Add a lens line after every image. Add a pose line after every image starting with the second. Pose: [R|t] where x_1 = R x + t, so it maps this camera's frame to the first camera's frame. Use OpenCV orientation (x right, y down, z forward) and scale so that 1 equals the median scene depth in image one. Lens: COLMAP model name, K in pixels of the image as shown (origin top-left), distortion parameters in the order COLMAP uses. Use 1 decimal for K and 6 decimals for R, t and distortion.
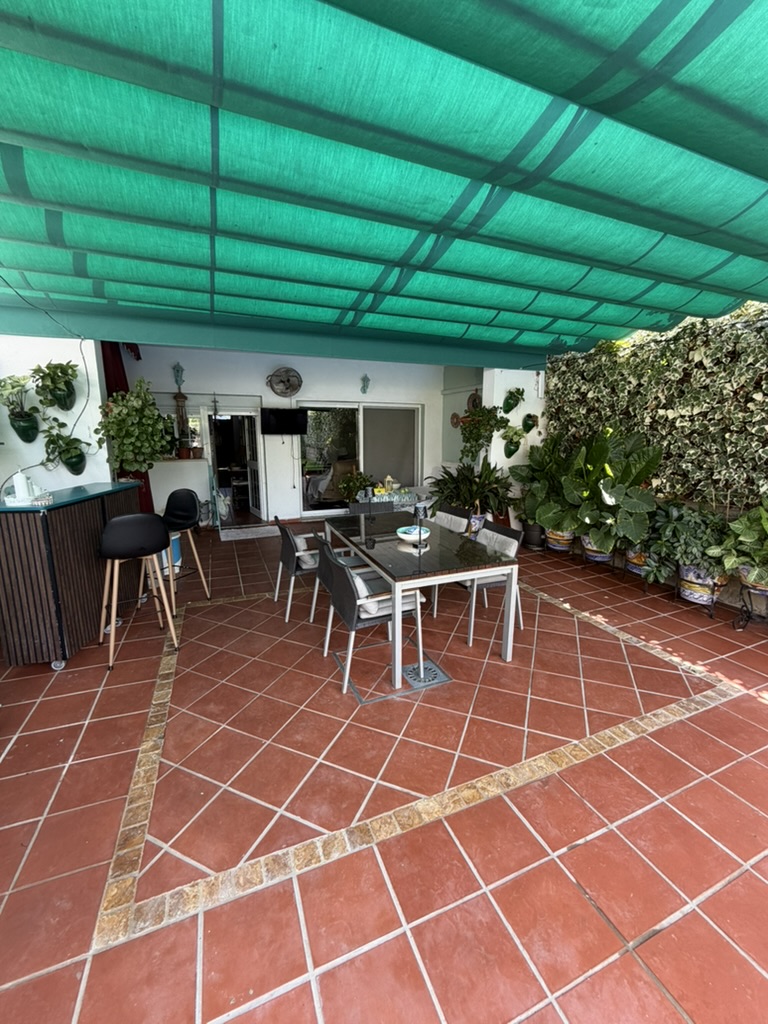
lens RADIAL K [[409.0, 0, 381.6], [0, 409.0, 513.8], [0, 0, 1]] dist [-0.000273, -0.000013]
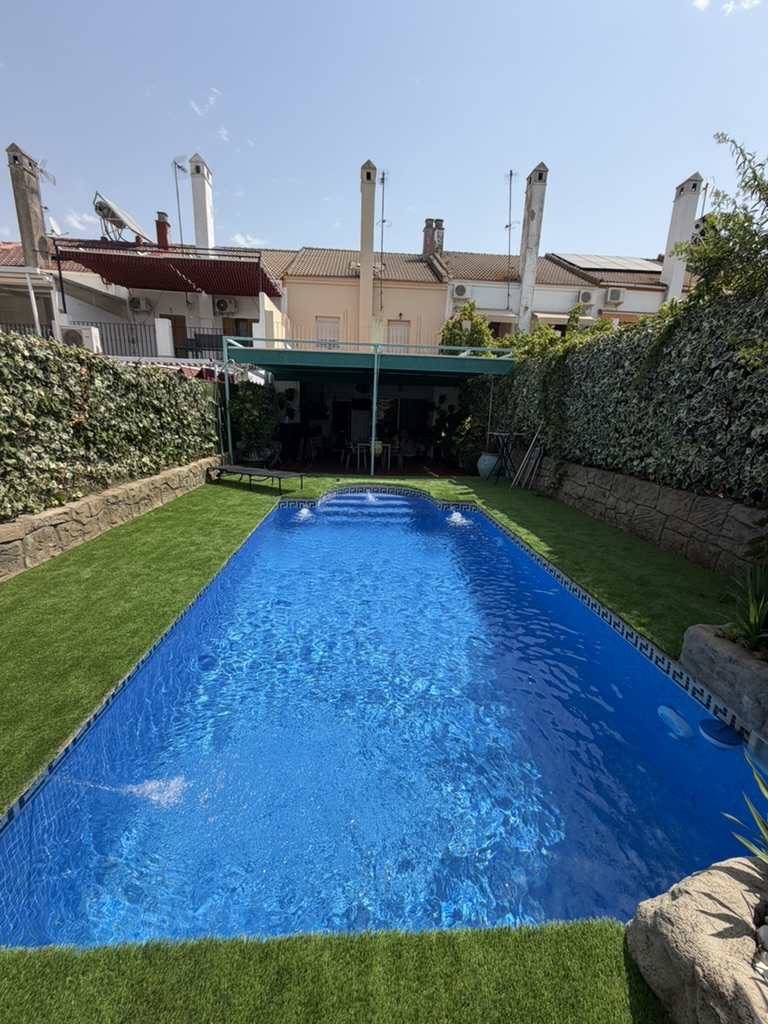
lens RADIAL K [[409.0, 0, 384.5], [0, 409.0, 511.9], [0, 0, 1]] dist [-0.000273, -0.000013]
pose [[0.945351, 0.109560, -0.307095, 0.805781], [-0.094426, 0.993488, 0.063763, 0.269879], [0.312081, -0.031281, 0.949540, -1.444513]]
